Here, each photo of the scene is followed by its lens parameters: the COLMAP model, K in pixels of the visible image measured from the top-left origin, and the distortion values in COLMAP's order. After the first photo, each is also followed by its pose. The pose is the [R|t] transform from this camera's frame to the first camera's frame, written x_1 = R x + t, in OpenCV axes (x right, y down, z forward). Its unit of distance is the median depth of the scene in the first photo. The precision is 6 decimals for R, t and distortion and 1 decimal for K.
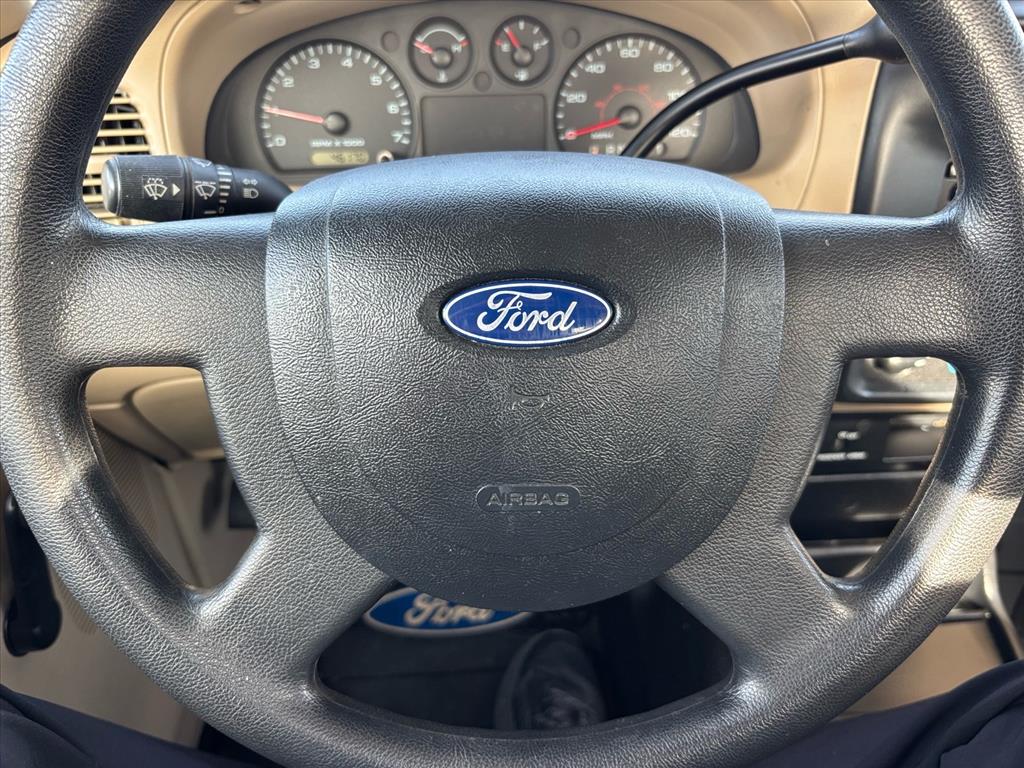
lens RADIAL K [[783.6, 0, 510.1], [0, 783.6, 386.7], [0, 0, 1]] dist [-0.014924, -0.009717]
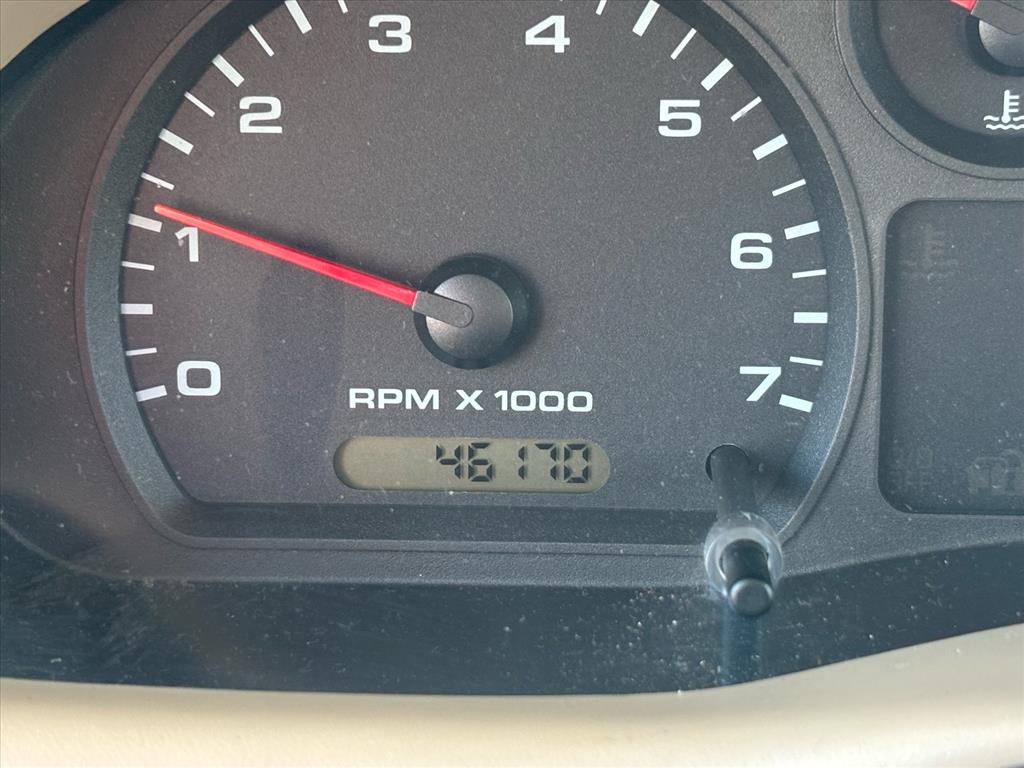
lens RADIAL K [[2164.6, 0, 510.2], [0, 2164.6, 381.1], [0, 0, 1]] dist [0.220854, 0.000000]
pose [[0.993229, 0.043120, -0.107875, -0.151147], [-0.058713, 0.987566, -0.145826, -0.237842], [0.100245, 0.151173, 0.983411, 0.441004]]
